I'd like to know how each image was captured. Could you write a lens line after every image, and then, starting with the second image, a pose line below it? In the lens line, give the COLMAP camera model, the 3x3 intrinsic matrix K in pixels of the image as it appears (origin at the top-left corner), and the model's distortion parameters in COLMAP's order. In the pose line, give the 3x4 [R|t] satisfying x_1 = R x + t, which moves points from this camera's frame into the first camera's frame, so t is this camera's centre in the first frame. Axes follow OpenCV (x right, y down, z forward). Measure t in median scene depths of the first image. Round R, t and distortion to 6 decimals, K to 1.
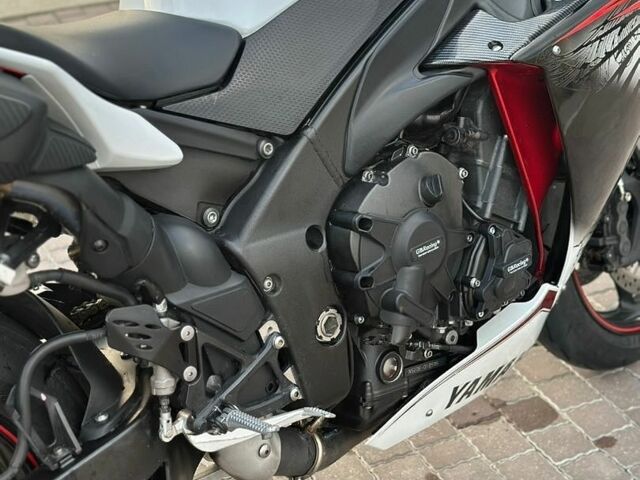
lens RADIAL K [[1194.7, 0, 320.6], [0, 1194.7, 250.1], [0, 0, 1]] dist [0.142533, 0.167907]
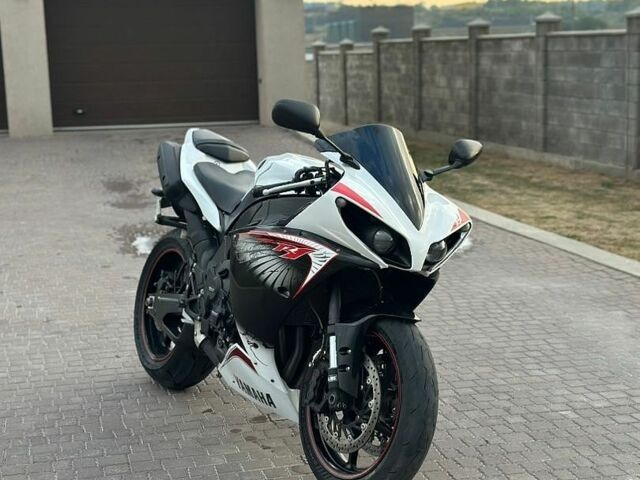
lens RADIAL K [[1194.7, 0, 320.6], [0, 1194.7, 250.1], [0, 0, 1]] dist [0.142533, 0.167907]
pose [[-0.237486, 0.168452, -0.956674, 2.649059], [-0.461796, 0.846864, 0.263754, -0.918481], [0.854602, 0.504426, -0.123328, 1.528045]]
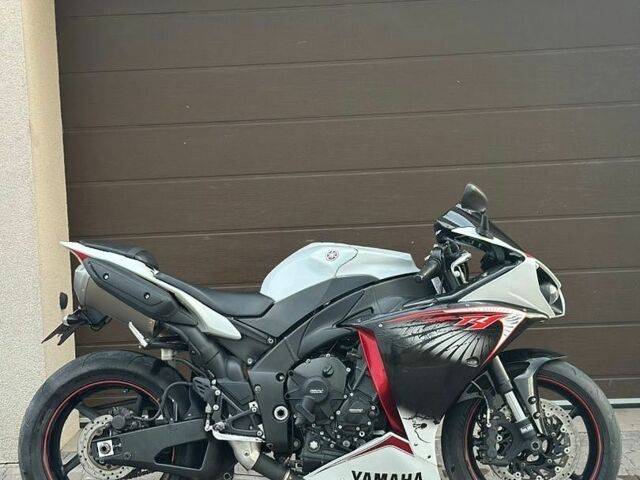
lens RADIAL K [[1194.7, 0, 320.6], [0, 1194.7, 250.1], [0, 0, 1]] dist [0.142533, 0.167907]
pose [[0.696041, 0.064723, -0.715079, 1.954769], [-0.310292, 0.925241, -0.218286, 0.282849], [0.647492, 0.373819, 0.664088, -0.833228]]
